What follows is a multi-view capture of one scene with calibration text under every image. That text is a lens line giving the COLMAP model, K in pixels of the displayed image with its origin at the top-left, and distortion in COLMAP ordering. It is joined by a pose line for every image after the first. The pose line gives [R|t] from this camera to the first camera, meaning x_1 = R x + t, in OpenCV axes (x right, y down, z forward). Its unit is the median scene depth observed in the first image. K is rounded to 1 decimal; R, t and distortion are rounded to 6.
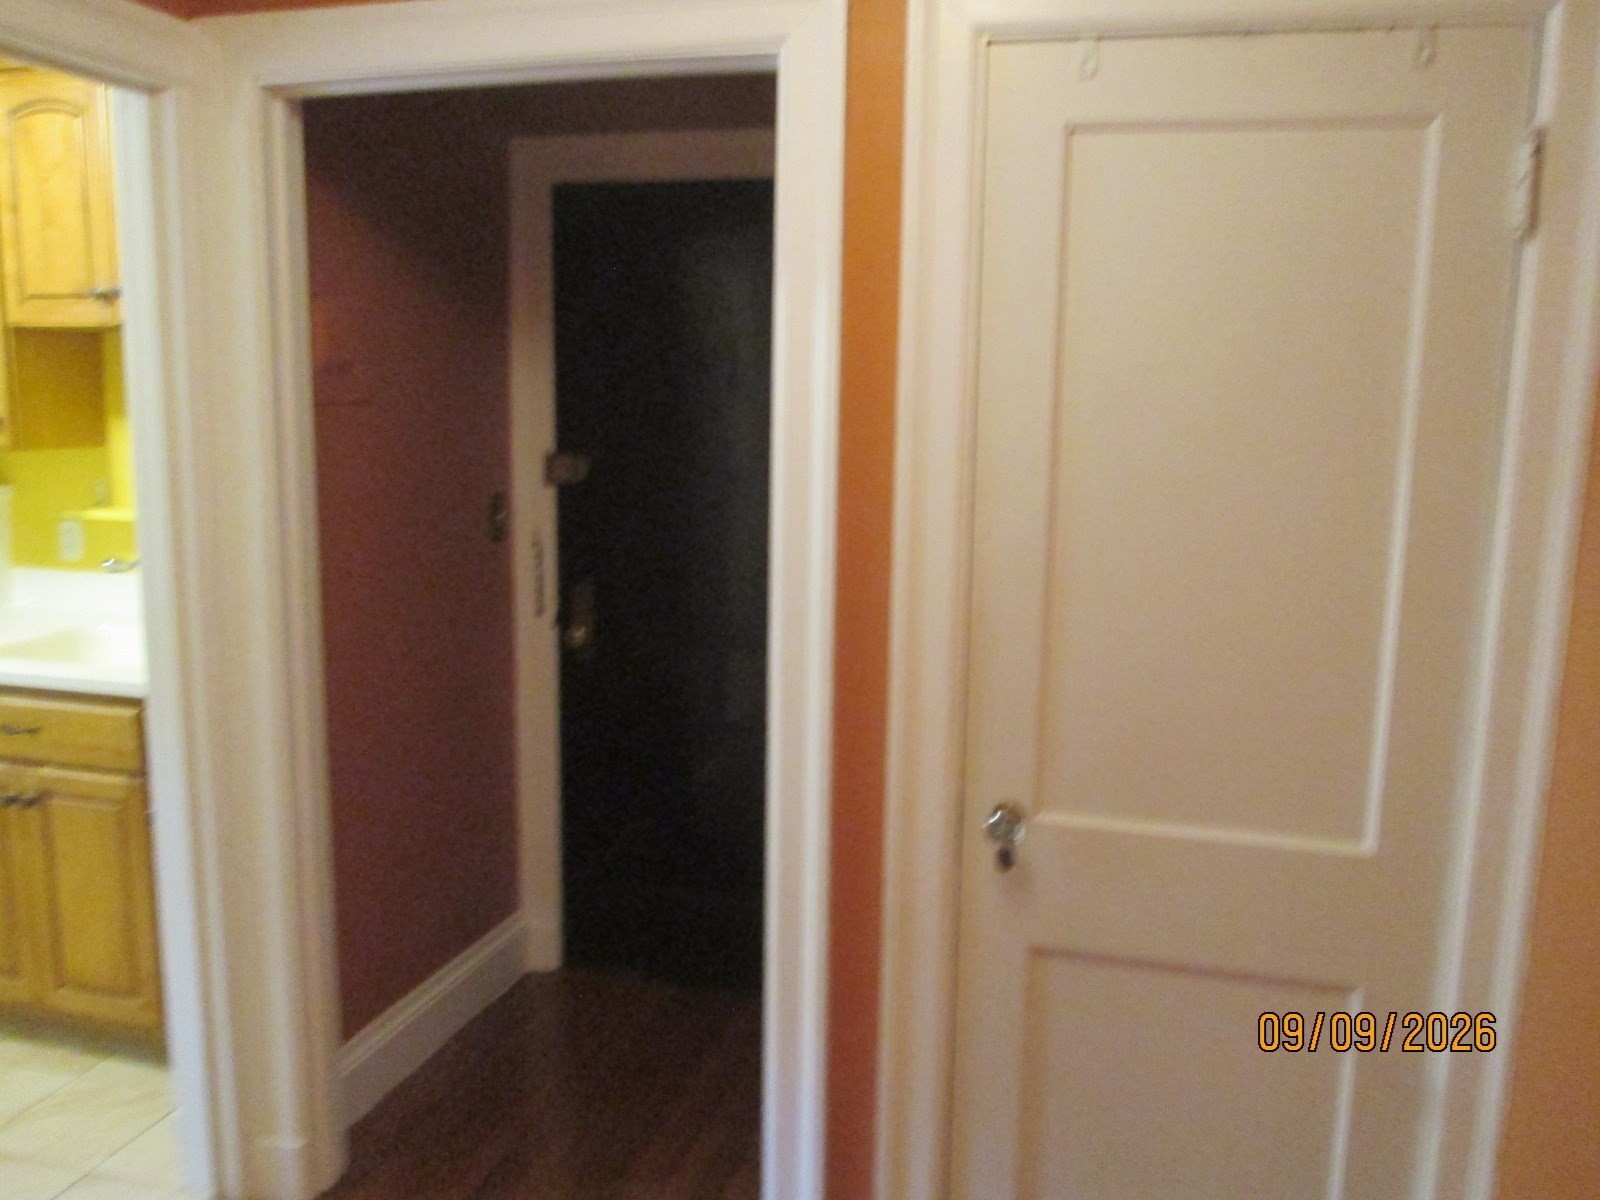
lens RADIAL K [[1334.1, 0, 797.6], [0, 1334.1, 589.7], [0, 0, 1]] dist [-0.012781, -0.022248]
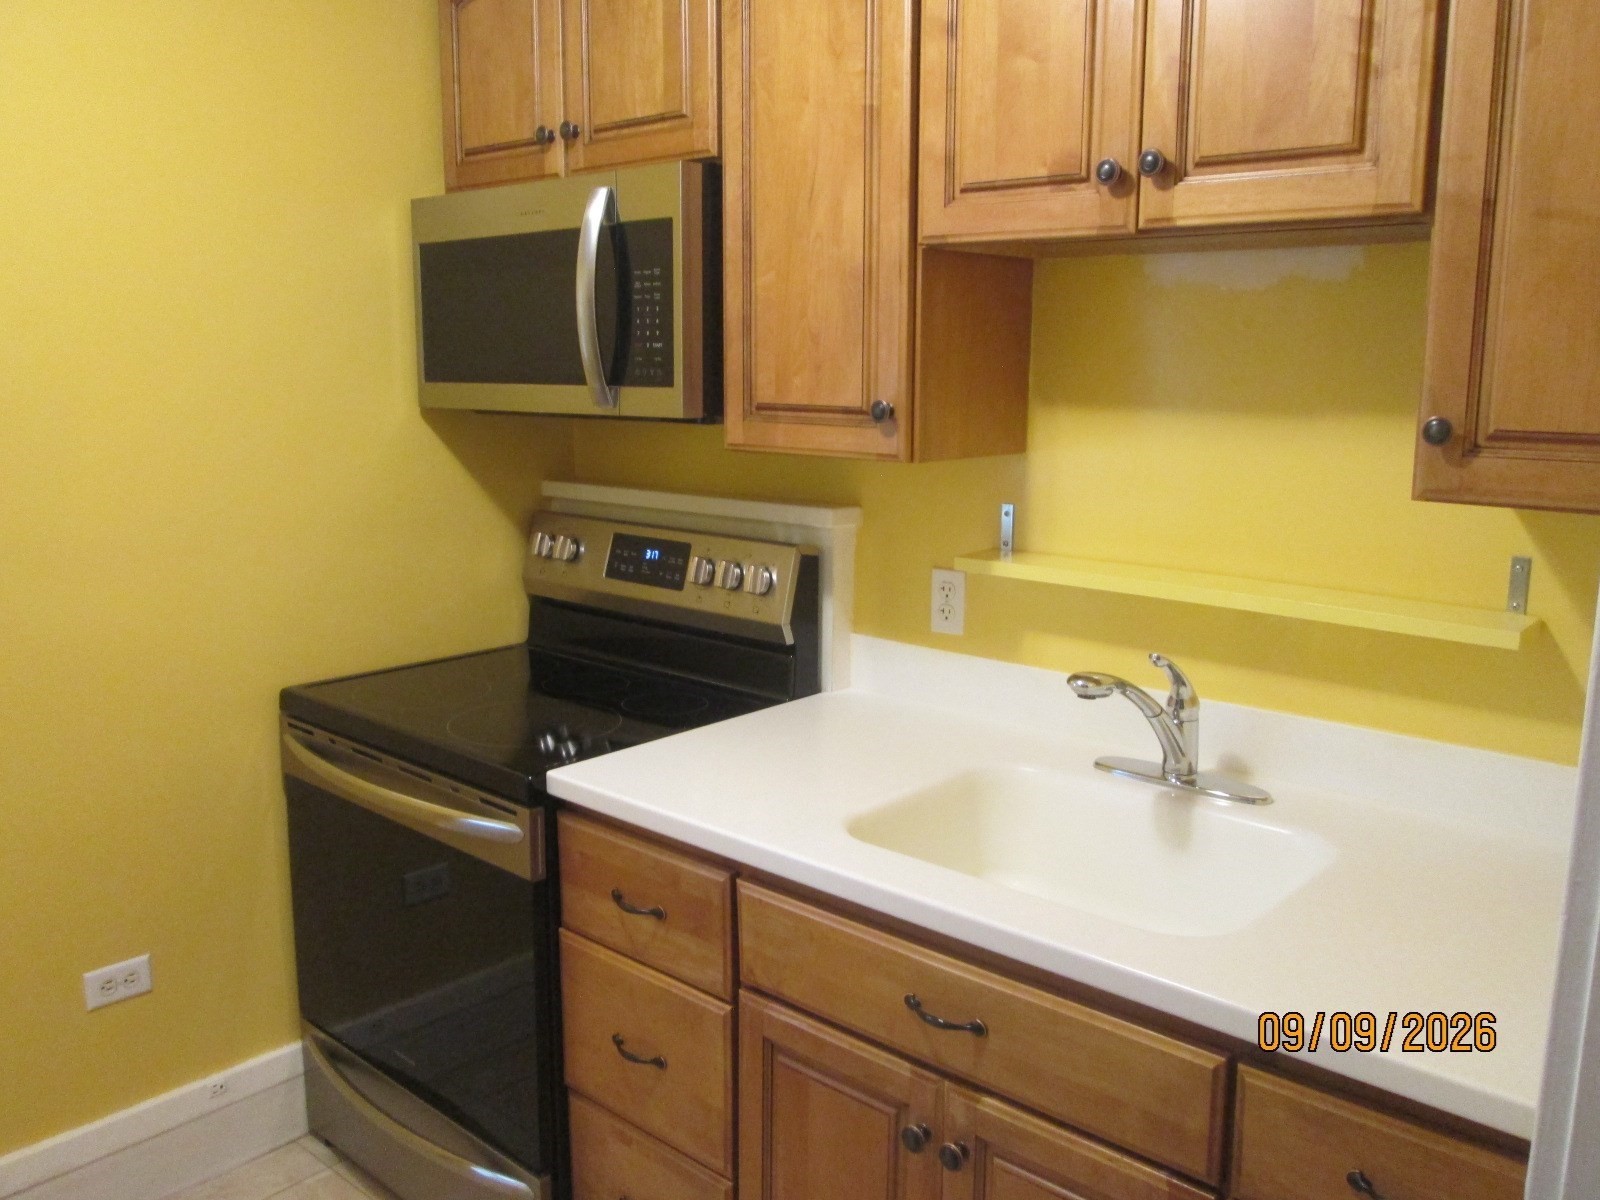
lens RADIAL K [[1334.1, 0, 803.3], [0, 1334.1, 603.3], [0, 0, 1]] dist [-0.012781, -0.022248]
pose [[0.902111, 0.075757, -0.424803, -0.391614], [-0.068422, 0.997126, 0.032522, -0.060793], [0.426046, -0.000273, 0.904702, 0.463985]]
